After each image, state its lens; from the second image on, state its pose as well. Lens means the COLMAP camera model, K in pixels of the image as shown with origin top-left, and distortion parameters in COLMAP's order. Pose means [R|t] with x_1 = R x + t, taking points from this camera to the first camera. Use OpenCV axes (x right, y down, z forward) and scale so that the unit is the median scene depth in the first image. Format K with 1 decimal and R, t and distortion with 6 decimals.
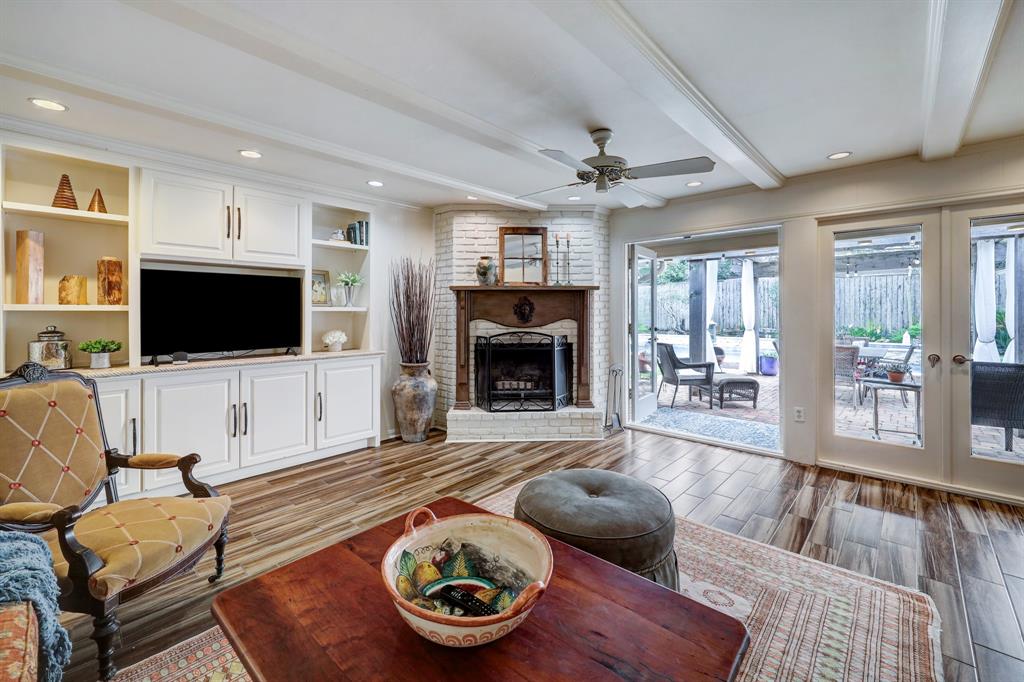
lens RADIAL K [[422.8, 0, 520.2], [0, 422.8, 309.9], [0, 0, 1]] dist [0.012170, -0.000281]
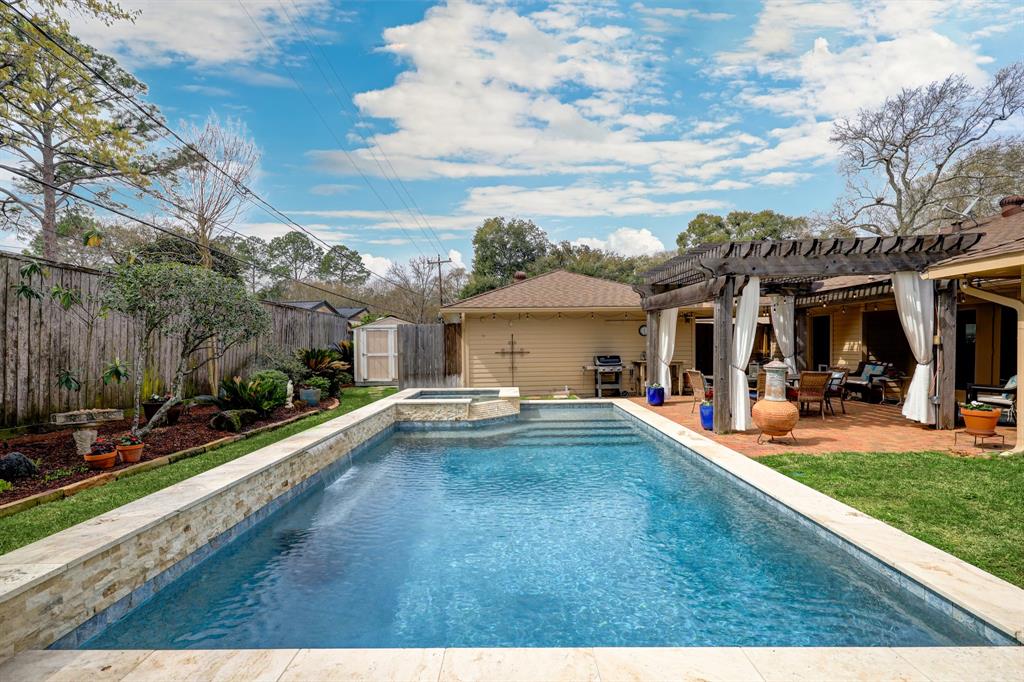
lens RADIAL K [[447.8, 0, 510.0], [0, 447.8, 353.8], [0, 0, 1]] dist [-0.000025, -0.000011]
pose [[-0.662355, -0.009122, 0.749135, 0.130581], [0.010599, 0.999712, 0.021545, -0.002136], [-0.749115, 0.022210, -0.662067, 1.042539]]
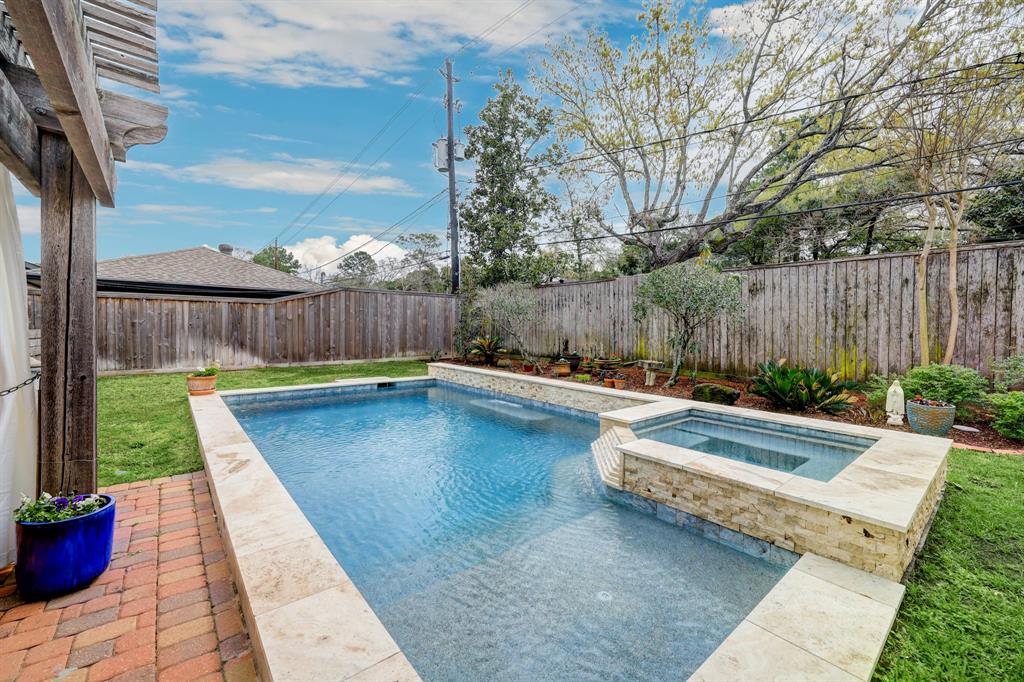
lens RADIAL K [[416.0, 0, 508.4], [0, 416.0, 329.7], [0, 0, 1]] dist [0.001872, 0.000392]
pose [[0.989376, 0.013924, -0.144713, 0.505207], [-0.012469, 0.999862, 0.010959, 0.000155], [0.144846, -0.009038, 0.989413, 0.462856]]
